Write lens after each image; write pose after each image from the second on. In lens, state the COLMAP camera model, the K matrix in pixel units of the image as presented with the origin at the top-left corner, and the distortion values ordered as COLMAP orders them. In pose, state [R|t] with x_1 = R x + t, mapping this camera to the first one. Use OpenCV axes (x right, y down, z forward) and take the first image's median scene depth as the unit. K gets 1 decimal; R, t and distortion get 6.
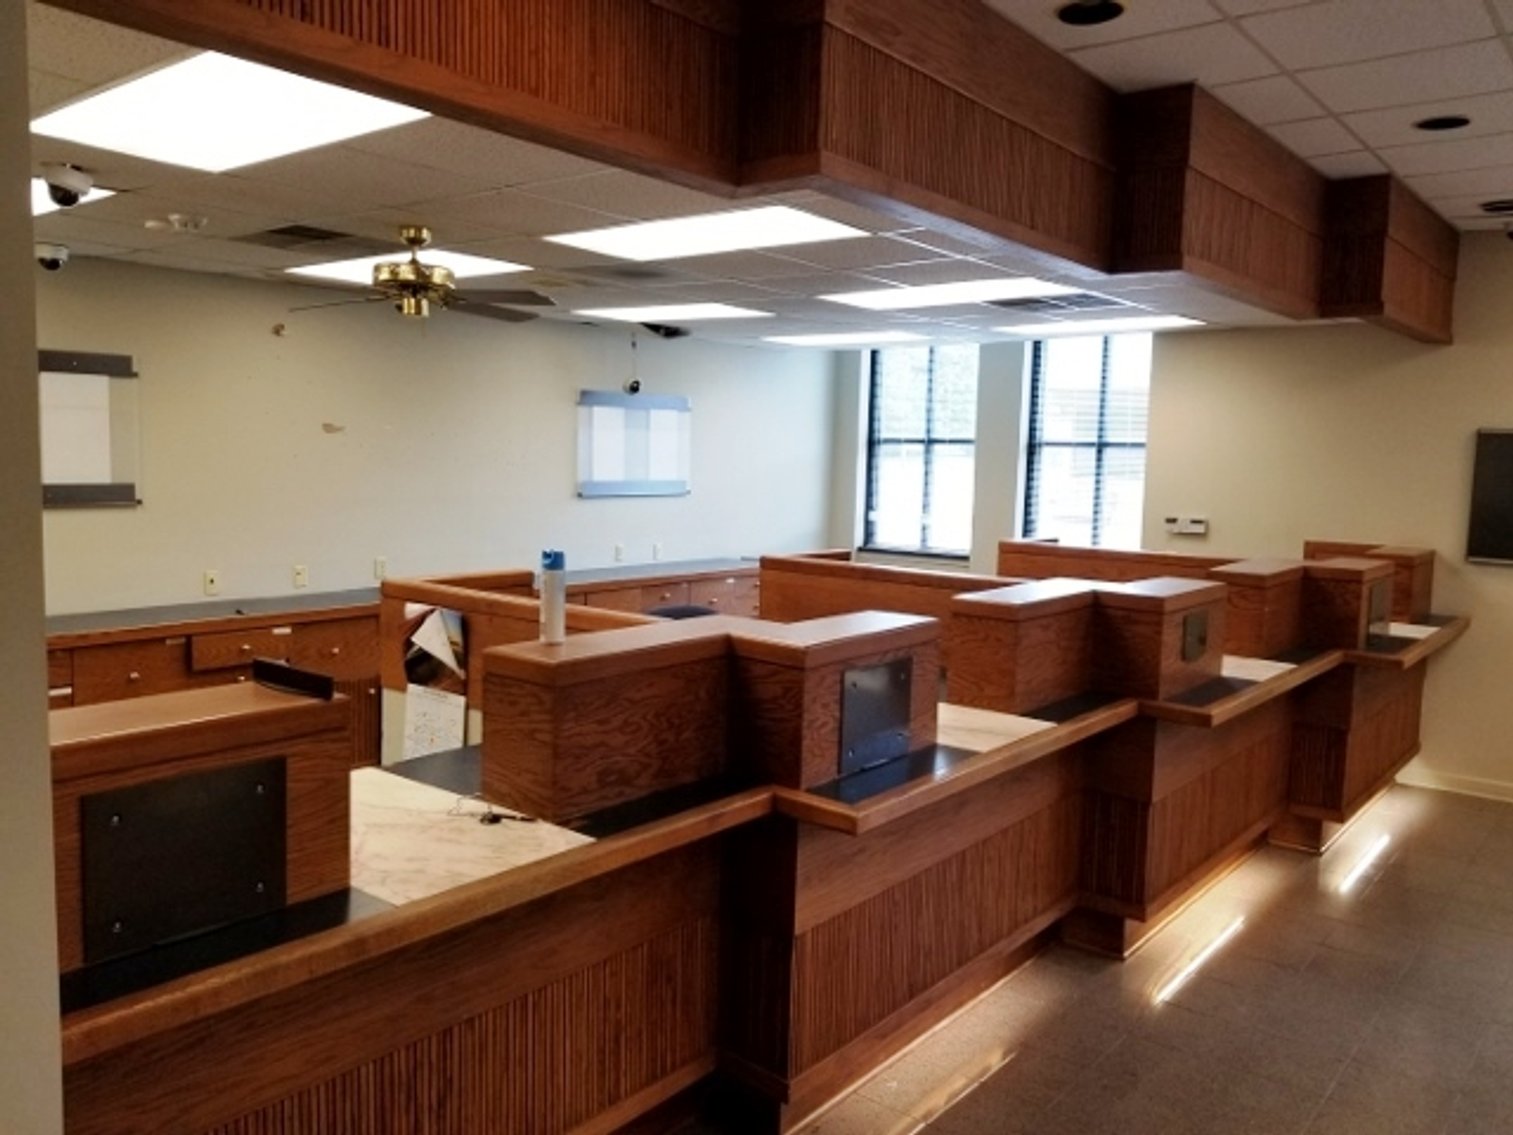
lens RADIAL K [[1184.7, 0, 750.9], [0, 1184.7, 569.1], [0, 0, 1]] dist [0.055163, -0.092801]
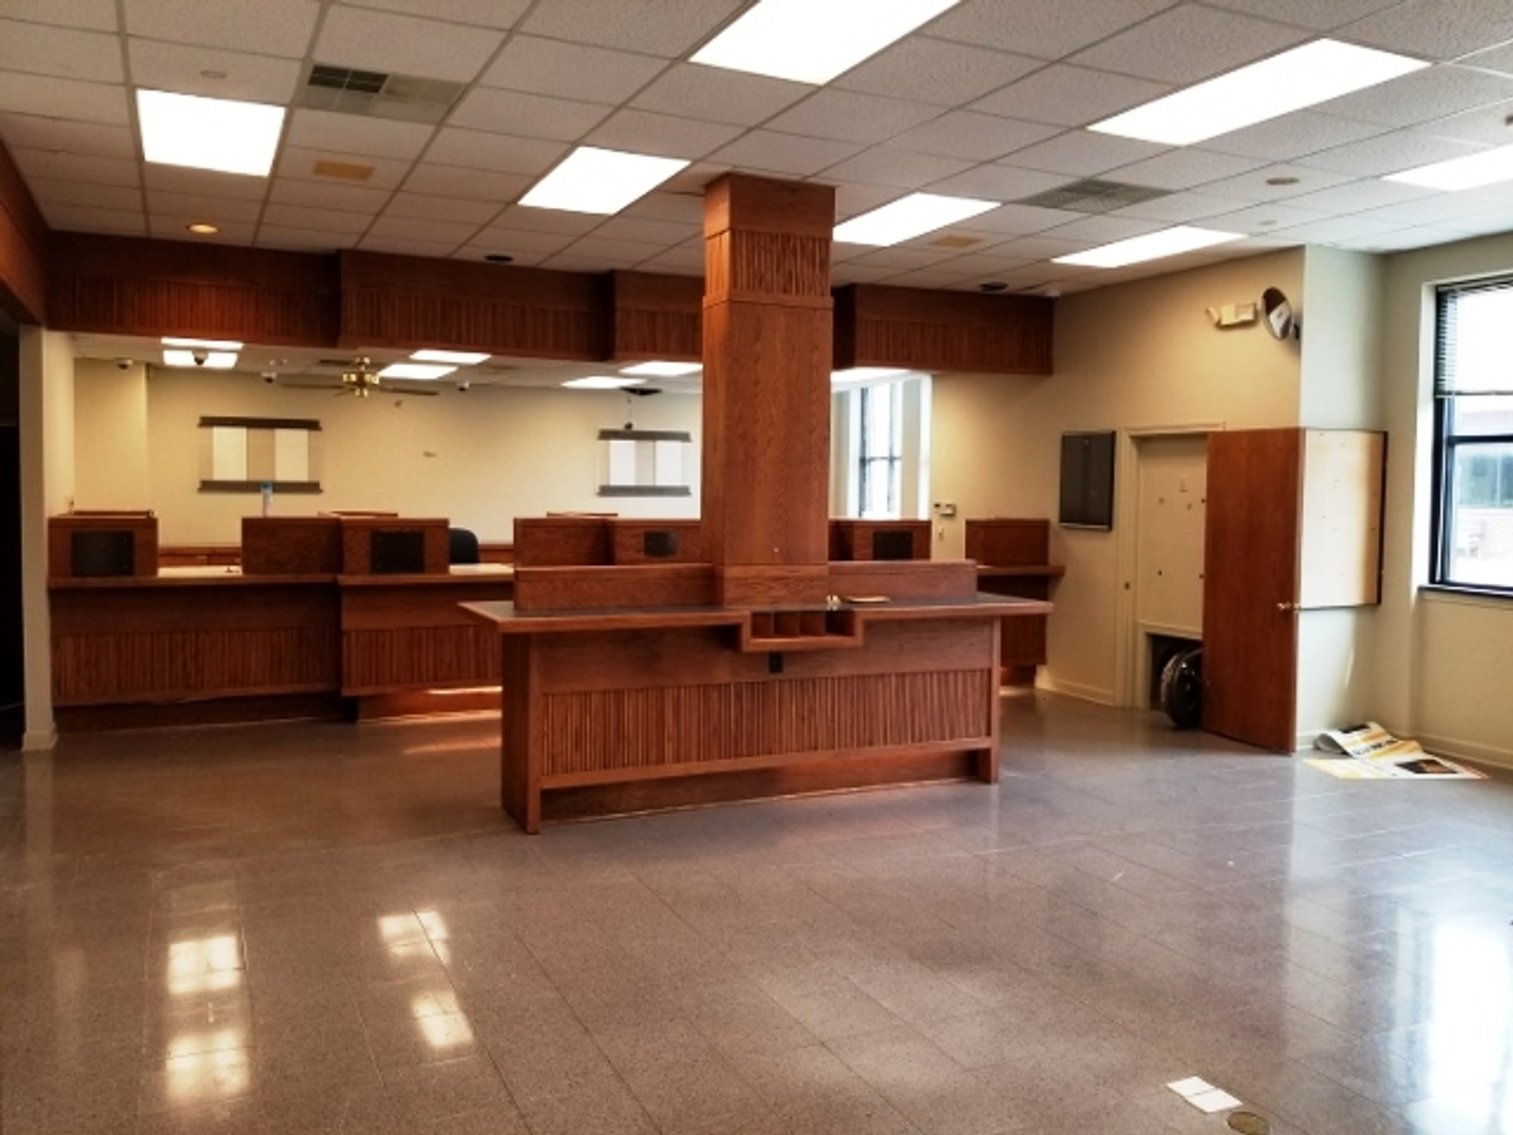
lens RADIAL K [[1184.7, 0, 743.0], [0, 1184.7, 561.6], [0, 0, 1]] dist [0.055163, -0.092801]
pose [[0.897692, 0.012710, -0.440440, 0.884989], [-0.033160, 0.998698, -0.038767, 0.102805], [0.439374, 0.049406, 0.896945, -0.435394]]
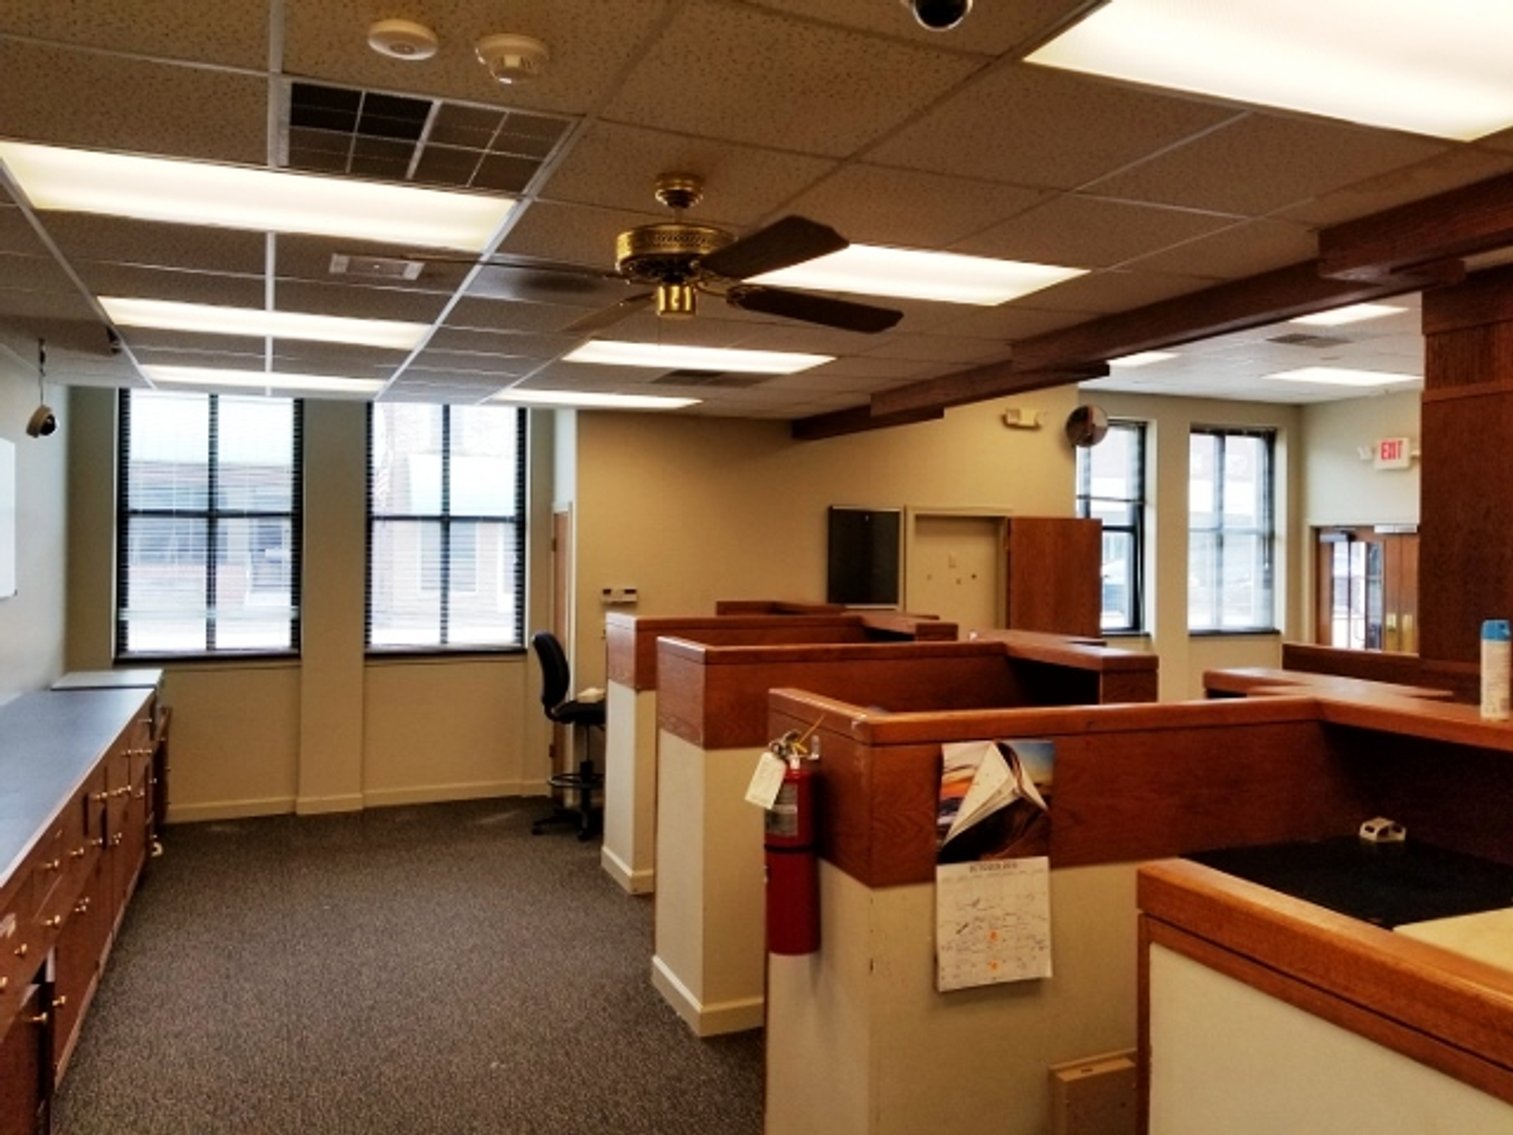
lens RADIAL K [[1184.7, 0, 757.2], [0, 1184.7, 554.2], [0, 0, 1]] dist [0.055163, -0.092801]
pose [[0.464287, -0.026778, 0.885280, -0.566160], [0.094929, 0.995289, -0.019681, -0.046760], [-0.880583, 0.093176, 0.464642, 0.465206]]
